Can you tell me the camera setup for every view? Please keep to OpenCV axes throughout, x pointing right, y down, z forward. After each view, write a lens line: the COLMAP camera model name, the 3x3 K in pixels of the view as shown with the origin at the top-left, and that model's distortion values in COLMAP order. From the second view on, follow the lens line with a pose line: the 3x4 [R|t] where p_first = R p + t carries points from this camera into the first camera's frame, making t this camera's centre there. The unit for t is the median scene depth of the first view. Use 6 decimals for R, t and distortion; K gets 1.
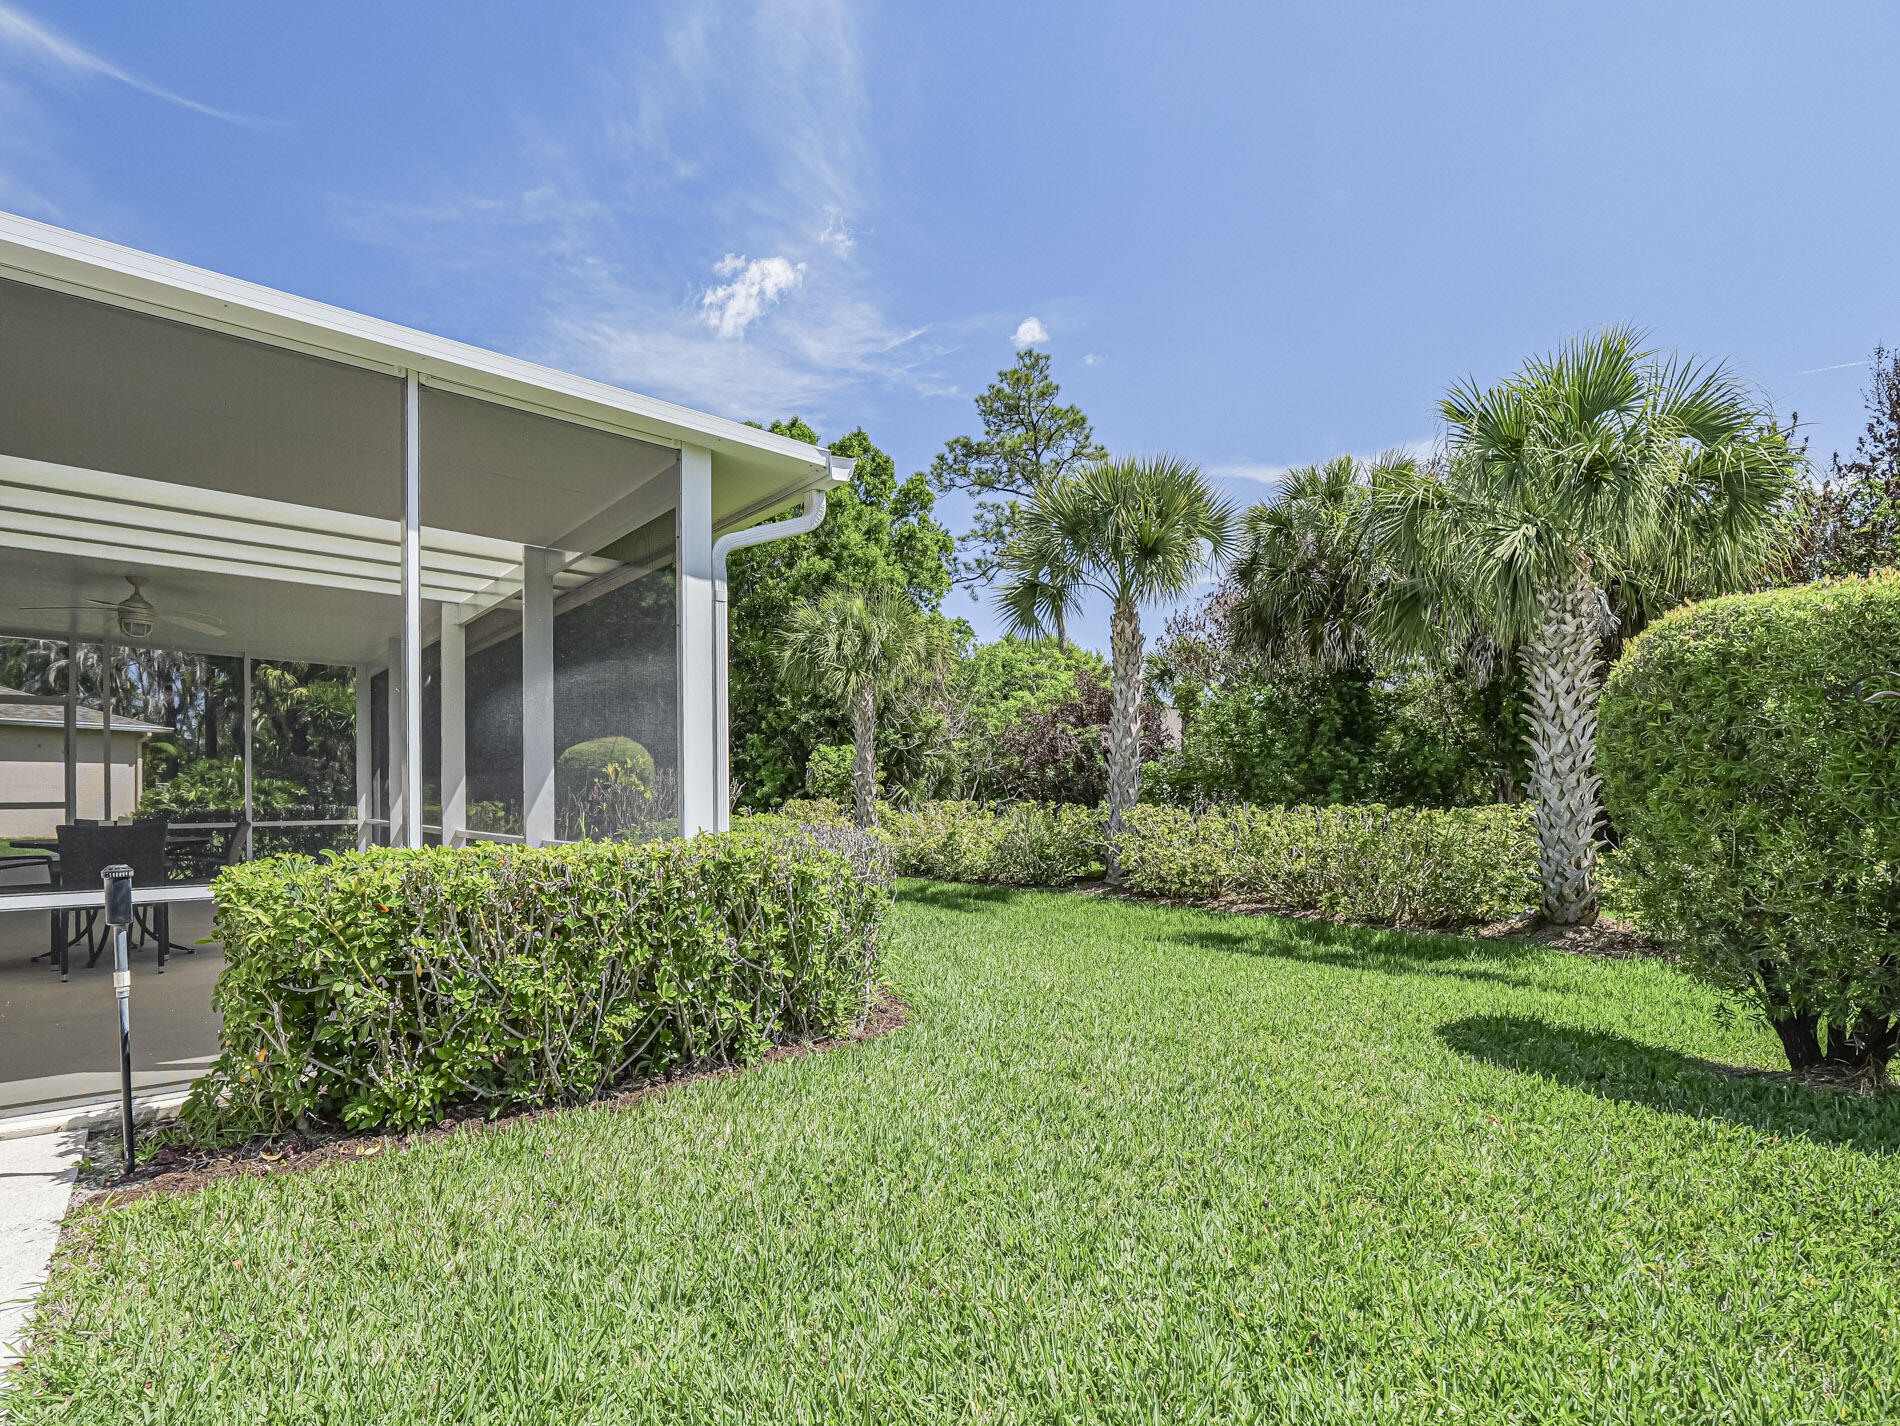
lens RADIAL K [[923.6, 0, 937.2], [0, 923.6, 709.4], [0, 0, 1]] dist [0.026484, 0.001678]
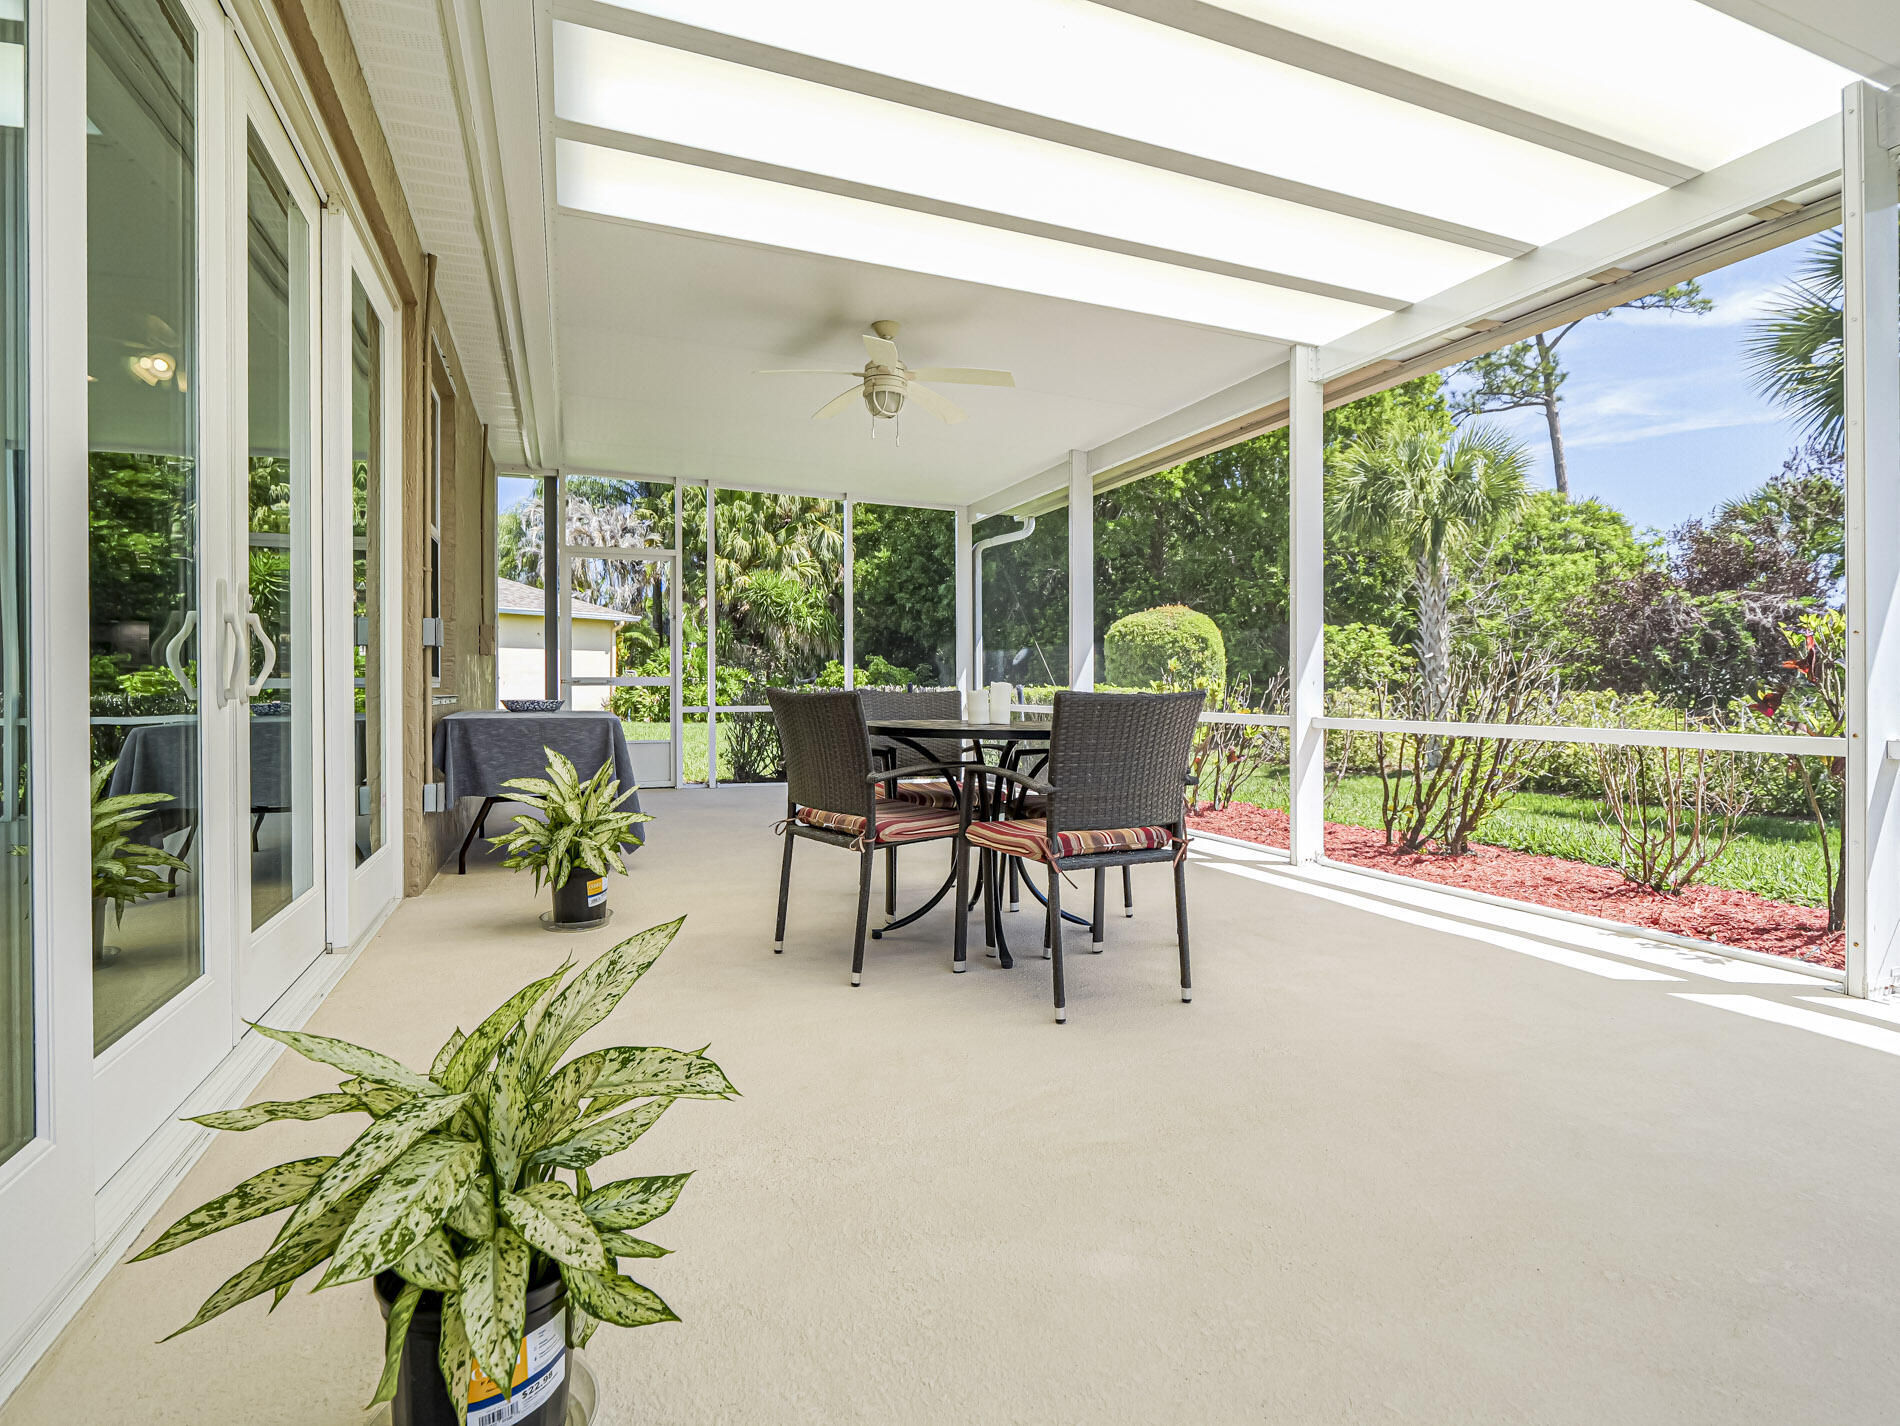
lens RADIAL K [[966.1, 0, 938.3], [0, 966.1, 685.5], [0, 0, 1]] dist [-0.010152, -0.001366]
pose [[0.943711, 0.008191, -0.330670, -0.225195], [0.020809, 0.996243, 0.084065, 0.020452], [0.330116, -0.086214, 0.939995, 0.123840]]
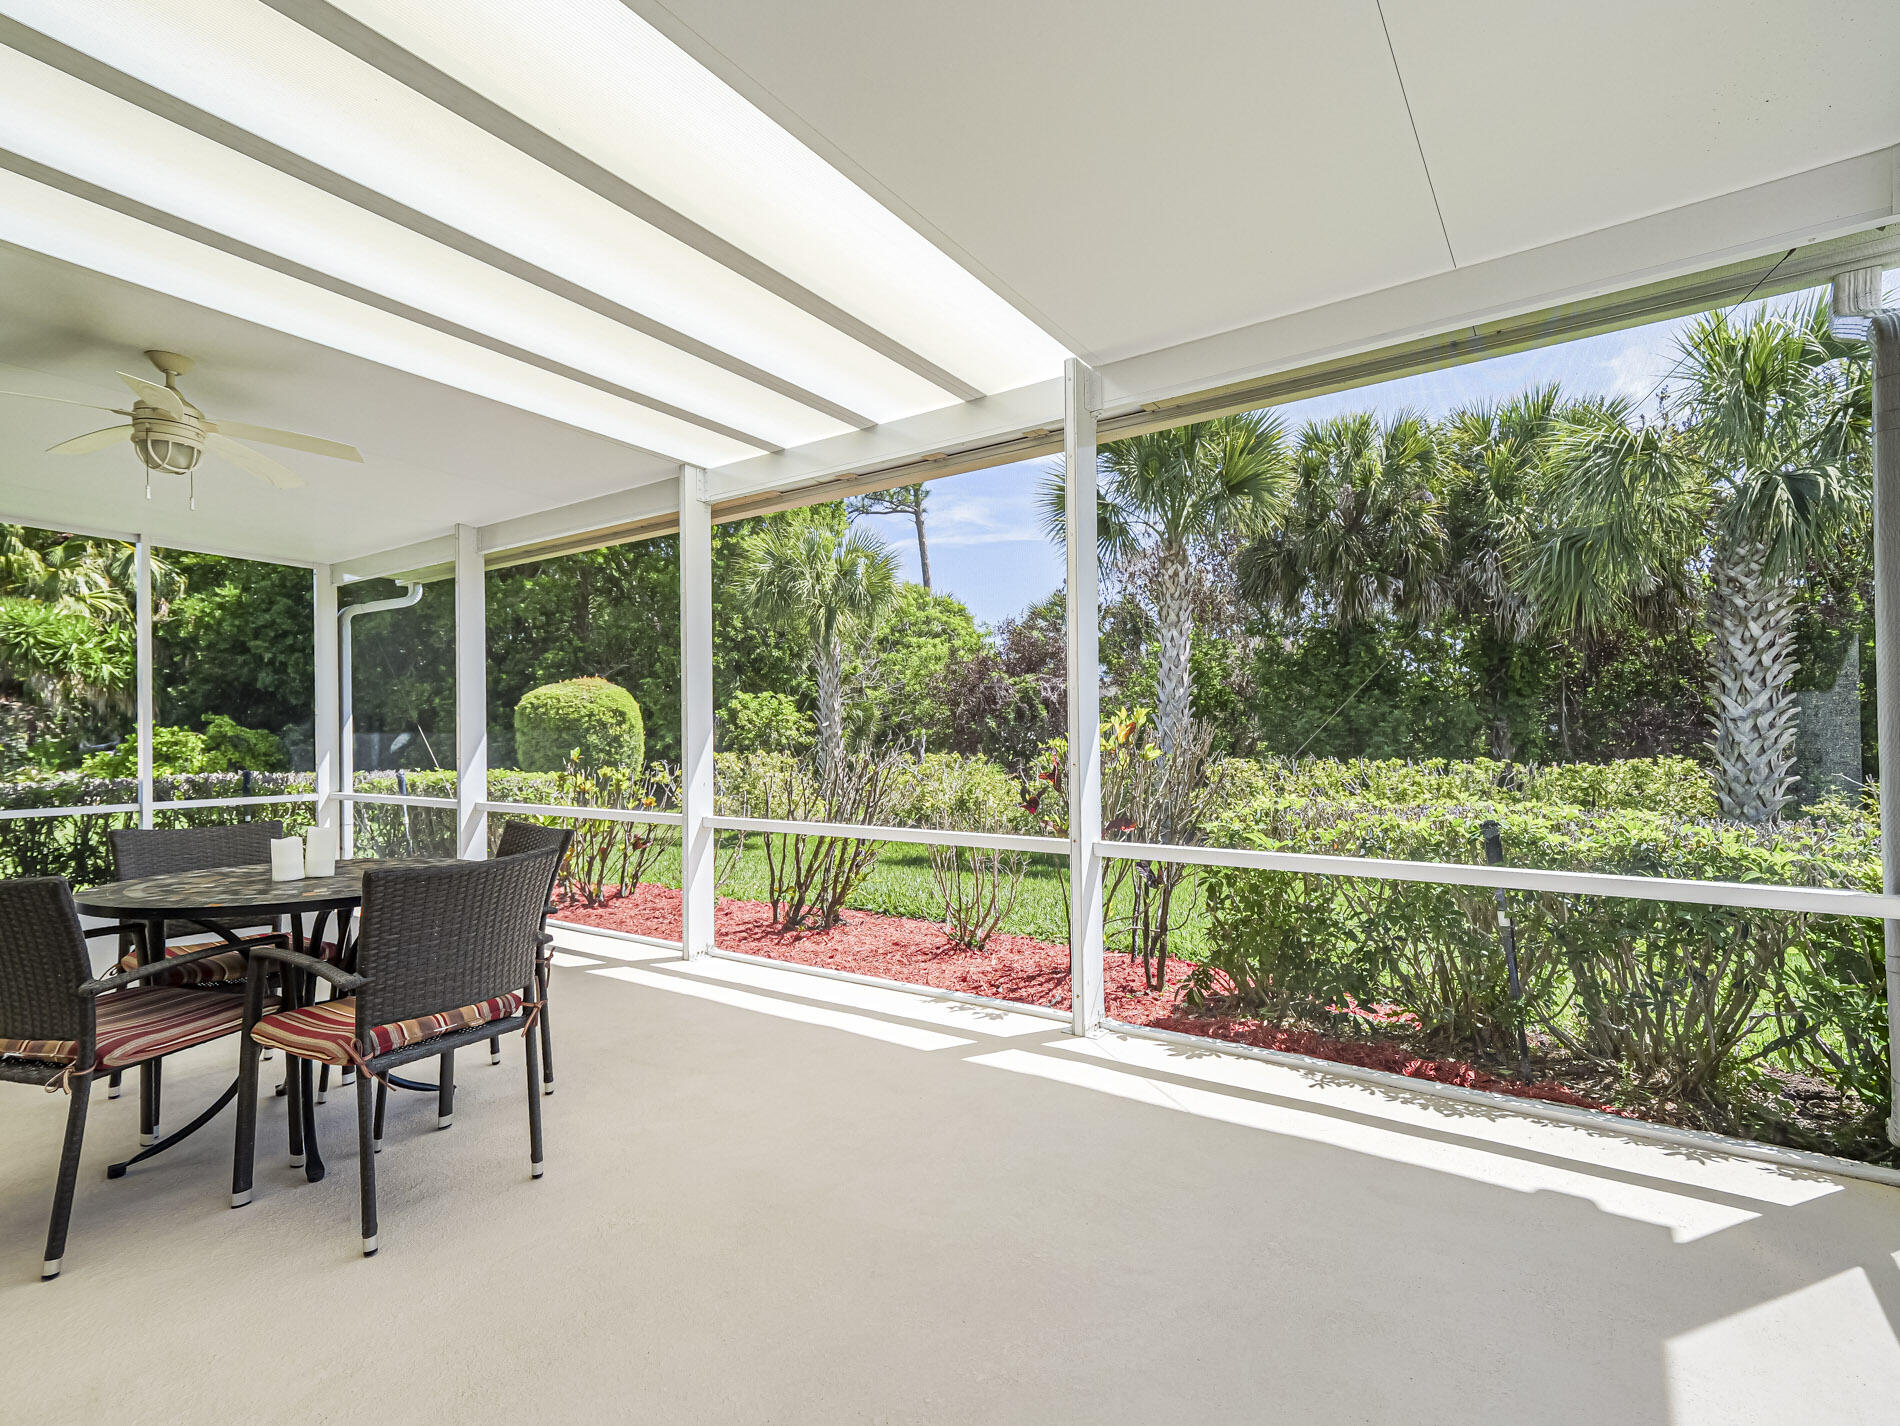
lens RADIAL K [[923.6, 0, 940.5], [0, 923.6, 722.0], [0, 0, 1]] dist [0.026484, 0.001678]
pose [[0.969585, 0.002978, 0.244735, -0.214191], [-0.020204, 0.997487, 0.067906, 0.005545], [-0.243918, -0.070785, 0.967209, 0.131196]]
